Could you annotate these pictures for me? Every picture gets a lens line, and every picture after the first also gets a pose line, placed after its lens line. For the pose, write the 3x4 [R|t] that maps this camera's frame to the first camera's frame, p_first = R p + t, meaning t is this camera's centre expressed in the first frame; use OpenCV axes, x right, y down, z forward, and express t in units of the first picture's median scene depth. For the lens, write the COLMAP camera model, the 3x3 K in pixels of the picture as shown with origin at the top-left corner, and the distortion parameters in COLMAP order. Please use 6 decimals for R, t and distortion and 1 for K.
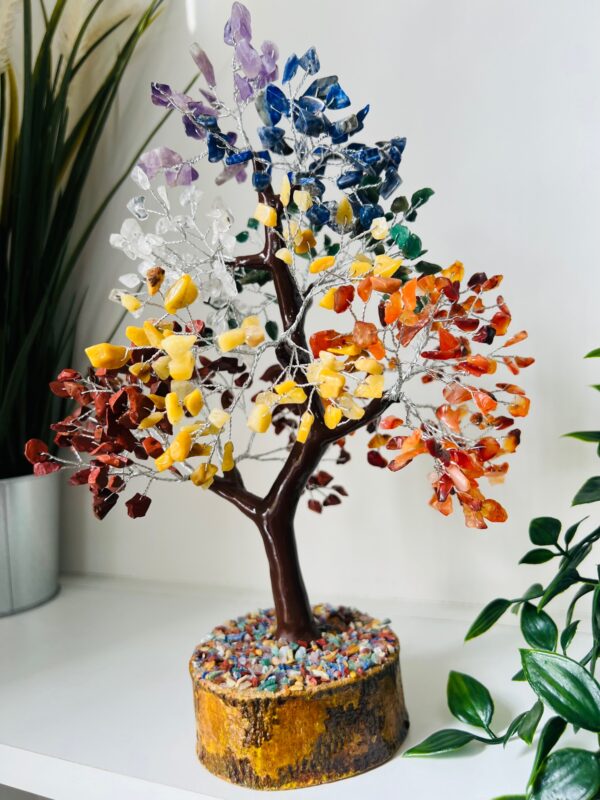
lens RADIAL K [[617.5, 0, 291.4], [0, 617.5, 405.6], [0, 0, 1]] dist [-0.023365, -0.005957]
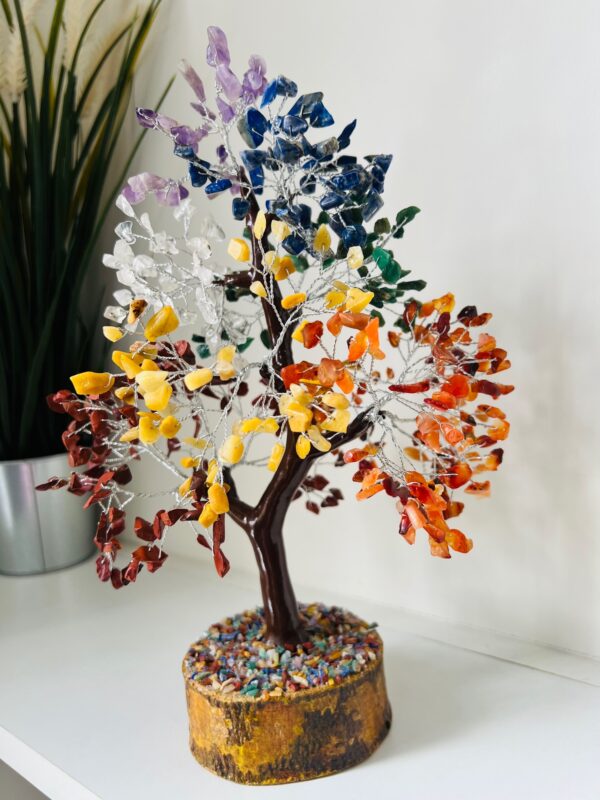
lens RADIAL K [[617.5, 0, 298.0], [0, 617.5, 400.8], [0, 0, 1]] dist [-0.023365, -0.005957]
pose [[0.997807, 0.005738, -0.065937, 0.106147], [-0.001623, 0.998057, 0.062293, -0.104376], [0.066167, -0.062050, 0.995877, -0.021657]]
